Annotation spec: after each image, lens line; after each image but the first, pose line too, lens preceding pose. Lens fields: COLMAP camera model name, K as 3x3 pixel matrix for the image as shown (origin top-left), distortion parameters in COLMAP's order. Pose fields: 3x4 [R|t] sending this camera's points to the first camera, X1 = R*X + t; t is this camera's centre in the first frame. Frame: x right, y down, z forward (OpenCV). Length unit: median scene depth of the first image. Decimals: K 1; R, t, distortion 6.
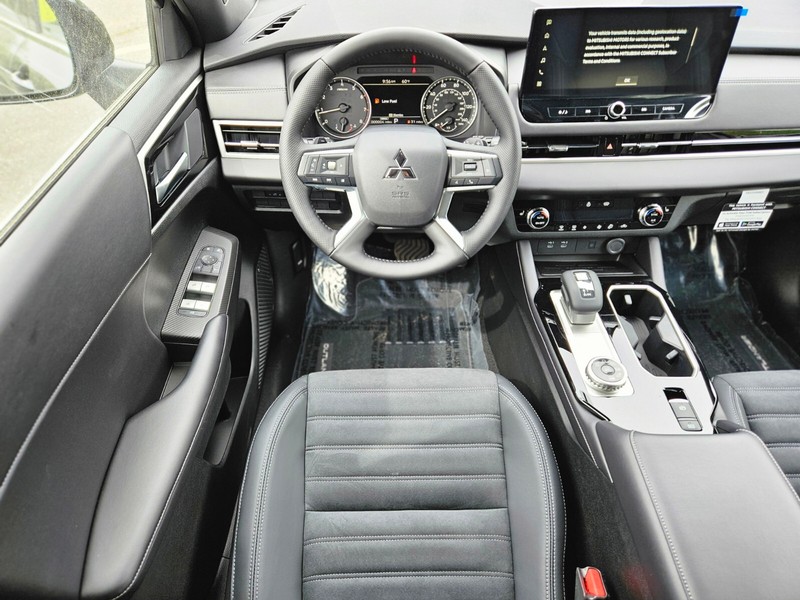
lens RADIAL K [[534.9, 0, 397.6], [0, 534.9, 307.6], [0, 0, 1]] dist [0.094317, -0.073894]
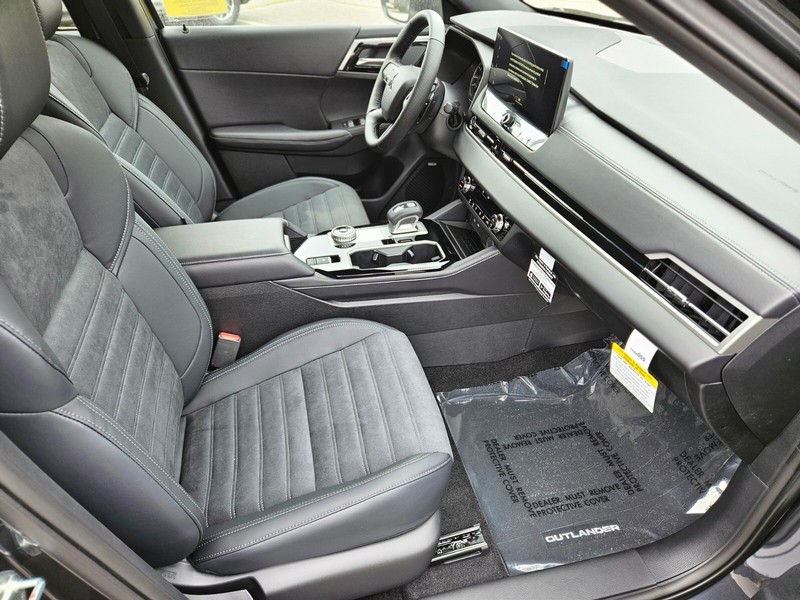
lens RADIAL K [[534.9, 0, 397.6], [0, 534.9, 307.6], [0, 0, 1]] dist [0.094317, -0.073894]
pose [[0.201633, 0.582055, -0.787754, 1.571620], [-0.672131, 0.667245, 0.320975, -0.303600], [0.712450, 0.464755, 0.525755, 0.367126]]
